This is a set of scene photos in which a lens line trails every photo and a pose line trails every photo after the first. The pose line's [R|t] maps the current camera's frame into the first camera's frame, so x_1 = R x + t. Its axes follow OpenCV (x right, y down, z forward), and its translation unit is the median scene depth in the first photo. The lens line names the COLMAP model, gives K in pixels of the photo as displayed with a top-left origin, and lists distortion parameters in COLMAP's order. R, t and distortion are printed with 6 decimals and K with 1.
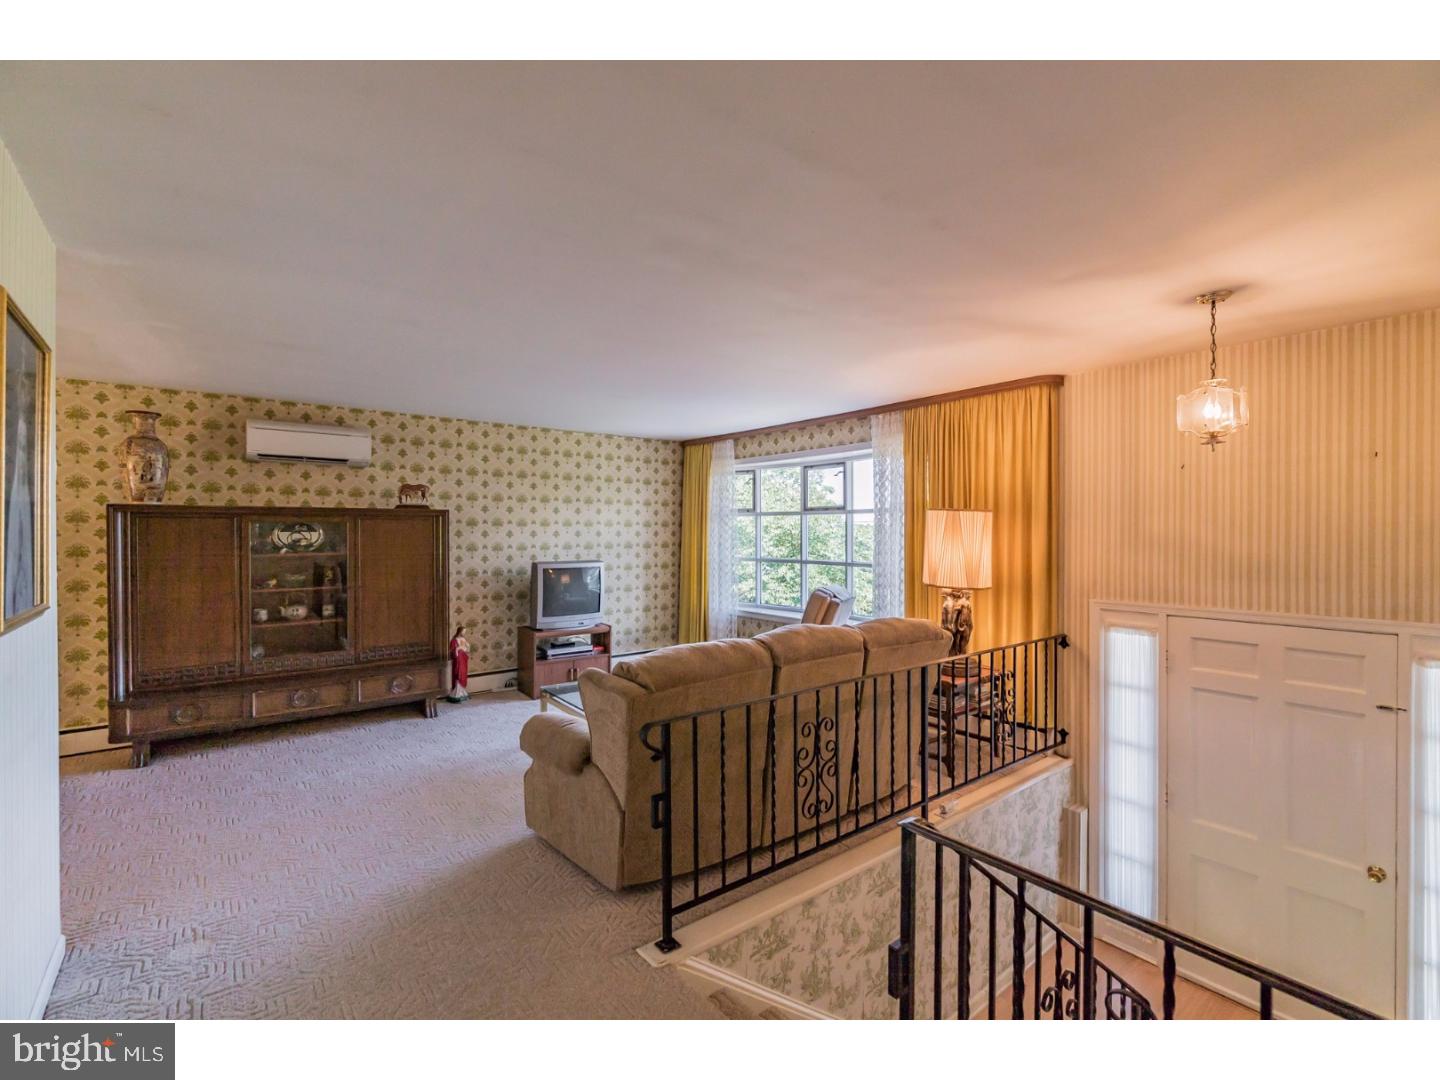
lens RADIAL K [[660.1, 0, 720.0], [0, 660.1, 540.0], [0, 0, 1]] dist [0.001627, 0.000350]
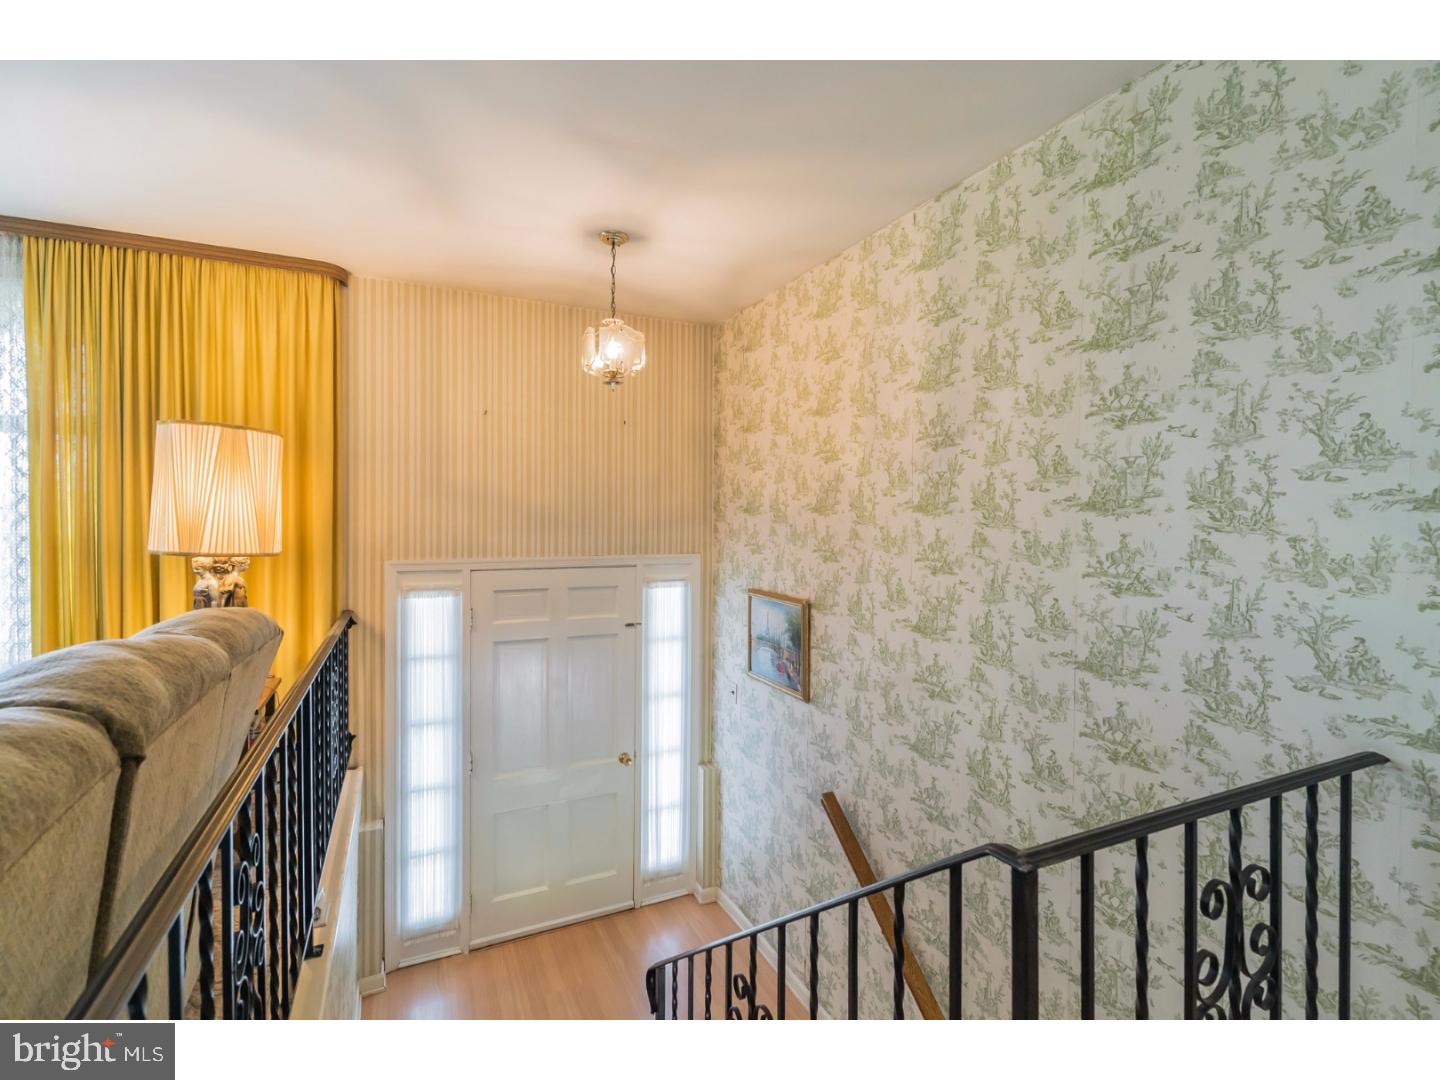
lens RADIAL K [[655.2, 0, 715.6], [0, 655.2, 525.1], [0, 0, 1]] dist [0.000504, -0.000059]
pose [[0.227954, -0.005968, 0.973654, -0.136685], [0.010225, 0.999941, 0.003735, 0.048003], [-0.973618, 0.009104, 0.228001, 0.437296]]
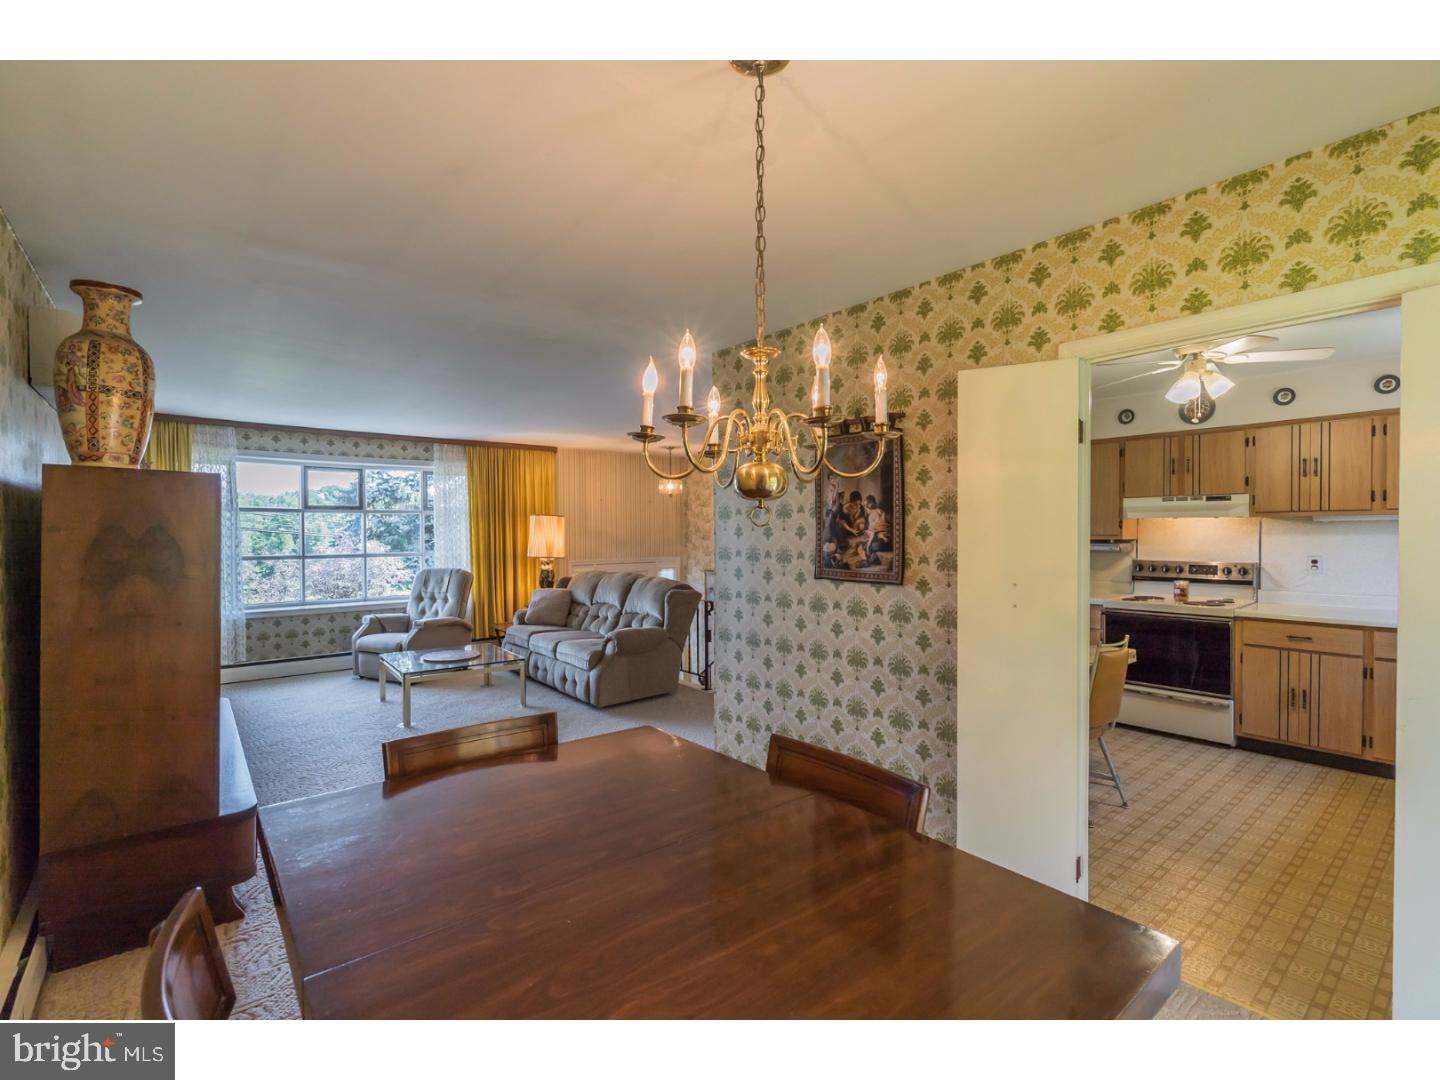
lens RADIAL K [[660.1, 0, 720.0], [0, 660.1, 540.0], [0, 0, 1]] dist [0.001627, 0.000350]
pose [[-0.009799, -0.013799, 0.999857, -1.554009], [0.016970, 0.999758, 0.013964, 0.004977], [-0.999808, 0.017105, -0.009563, 0.570276]]
